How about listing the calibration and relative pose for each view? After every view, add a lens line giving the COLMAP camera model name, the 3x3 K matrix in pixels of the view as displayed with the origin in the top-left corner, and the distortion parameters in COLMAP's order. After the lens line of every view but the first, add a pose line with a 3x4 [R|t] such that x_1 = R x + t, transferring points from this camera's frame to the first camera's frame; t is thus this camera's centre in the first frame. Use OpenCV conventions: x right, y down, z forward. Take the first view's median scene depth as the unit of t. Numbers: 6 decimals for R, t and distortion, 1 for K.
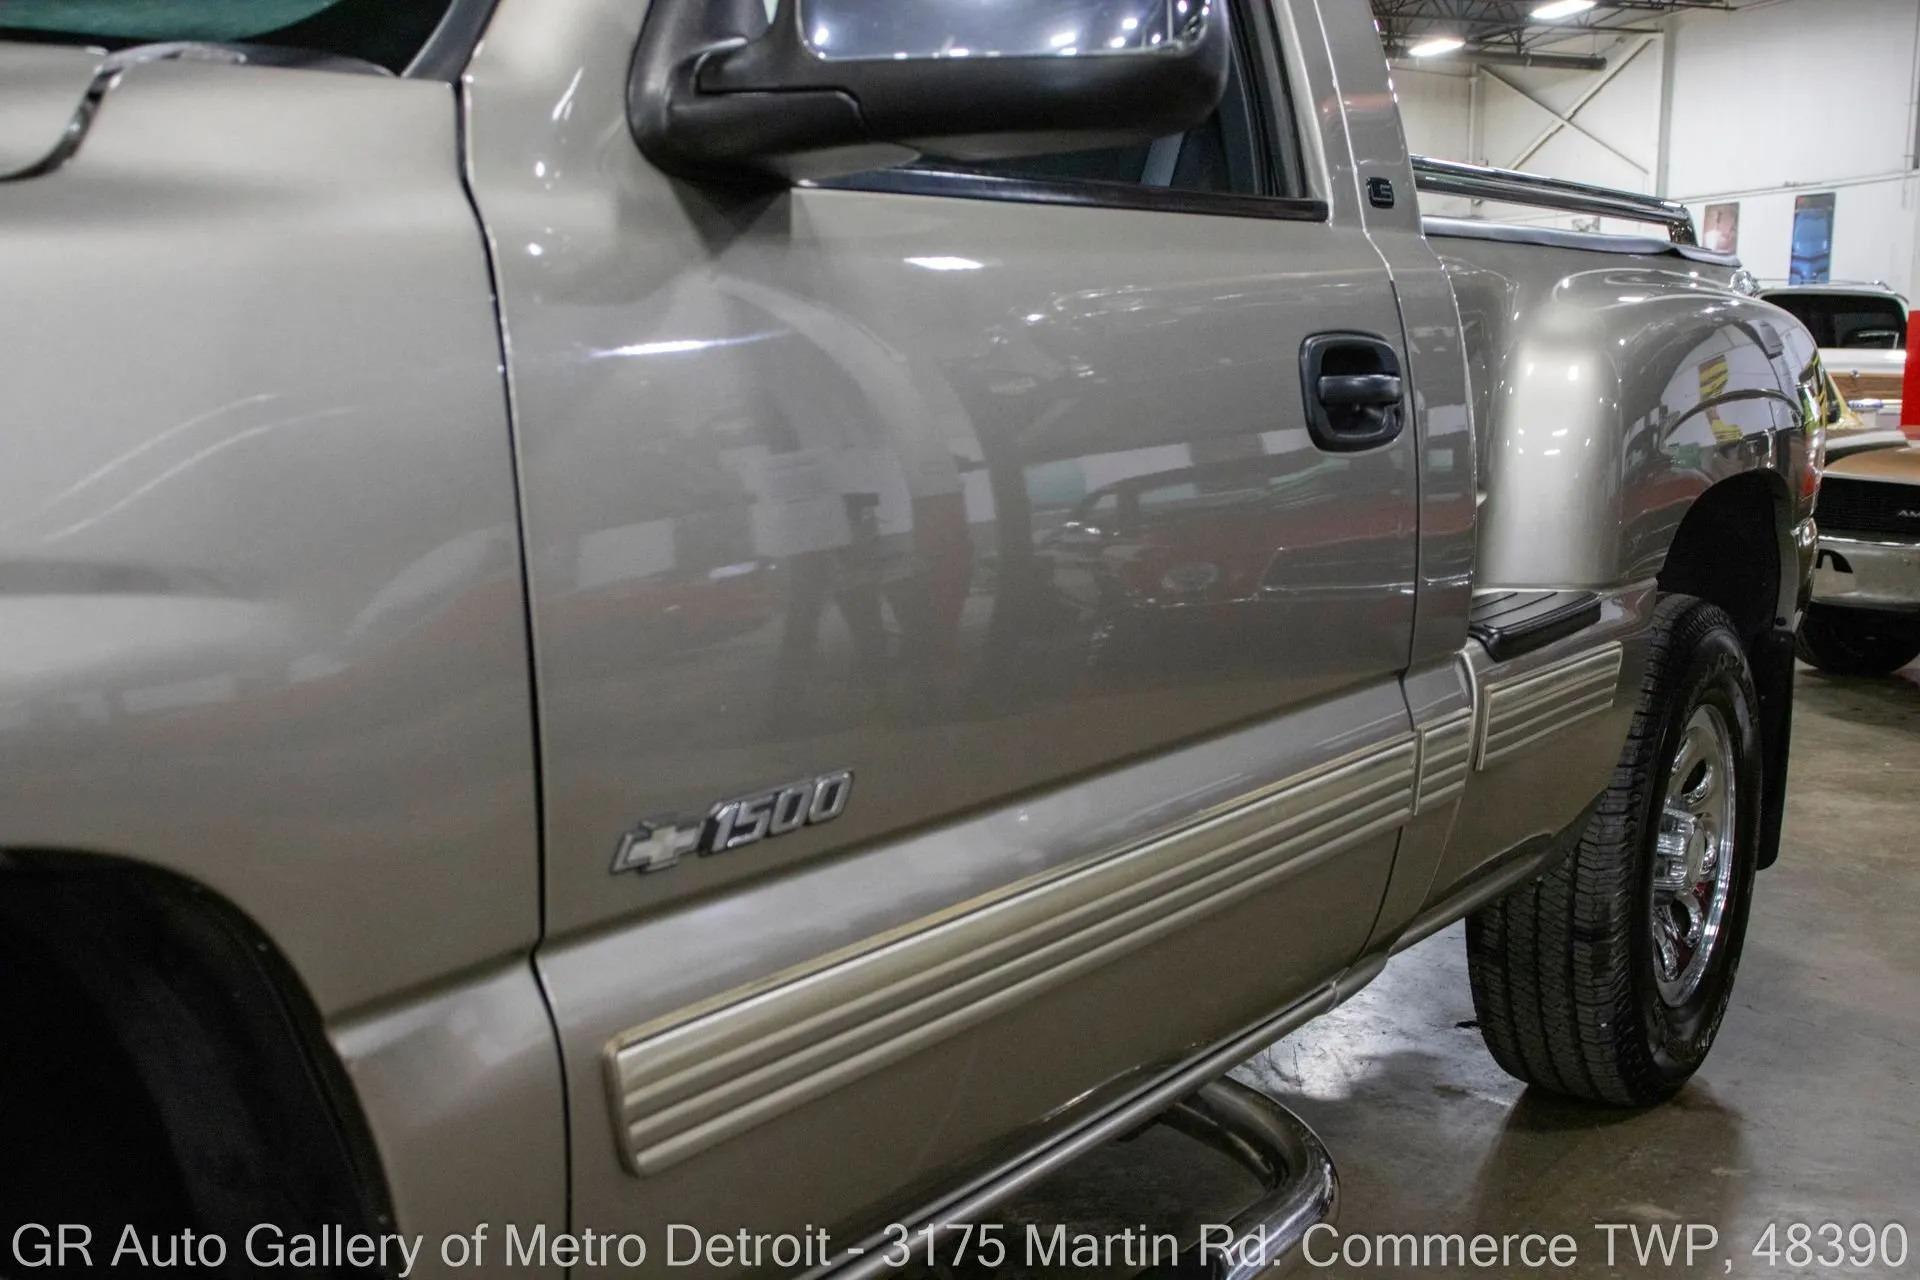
lens RADIAL K [[2072.6, 0, 853.7], [0, 2072.6, 641.6], [0, 0, 1]] dist [-0.061871, 0.005030]
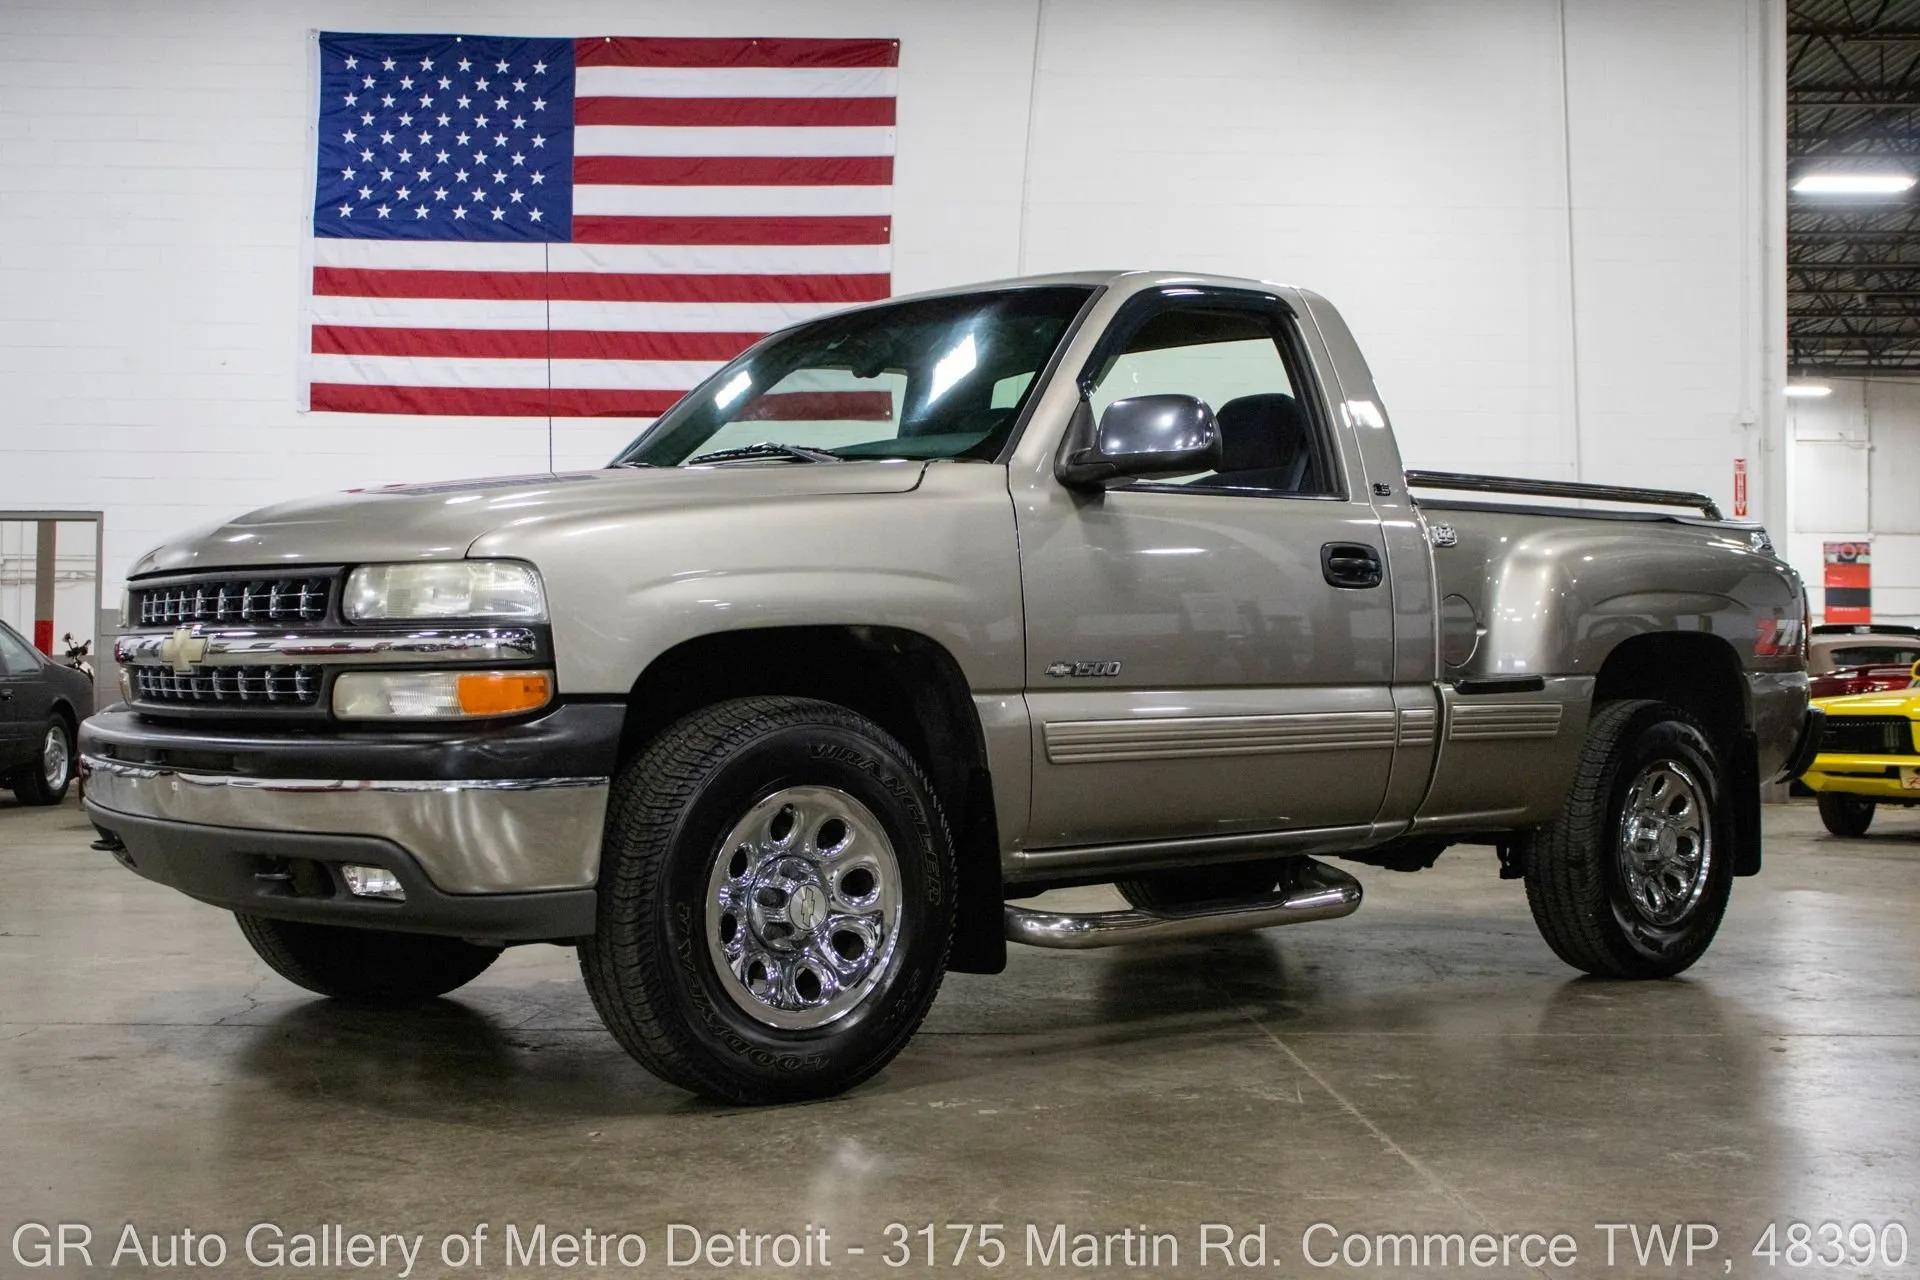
lens RADIAL K [[1721.7, 0, 960.0], [0, 1721.7, 640.0], [0, 0, 1]] dist [-0.037090, -0.007893]
pose [[0.976840, -0.010923, -0.213694, 0.340580], [-0.019975, 0.989680, -0.141899, 0.428679], [0.213038, 0.142881, 0.966540, -1.743887]]
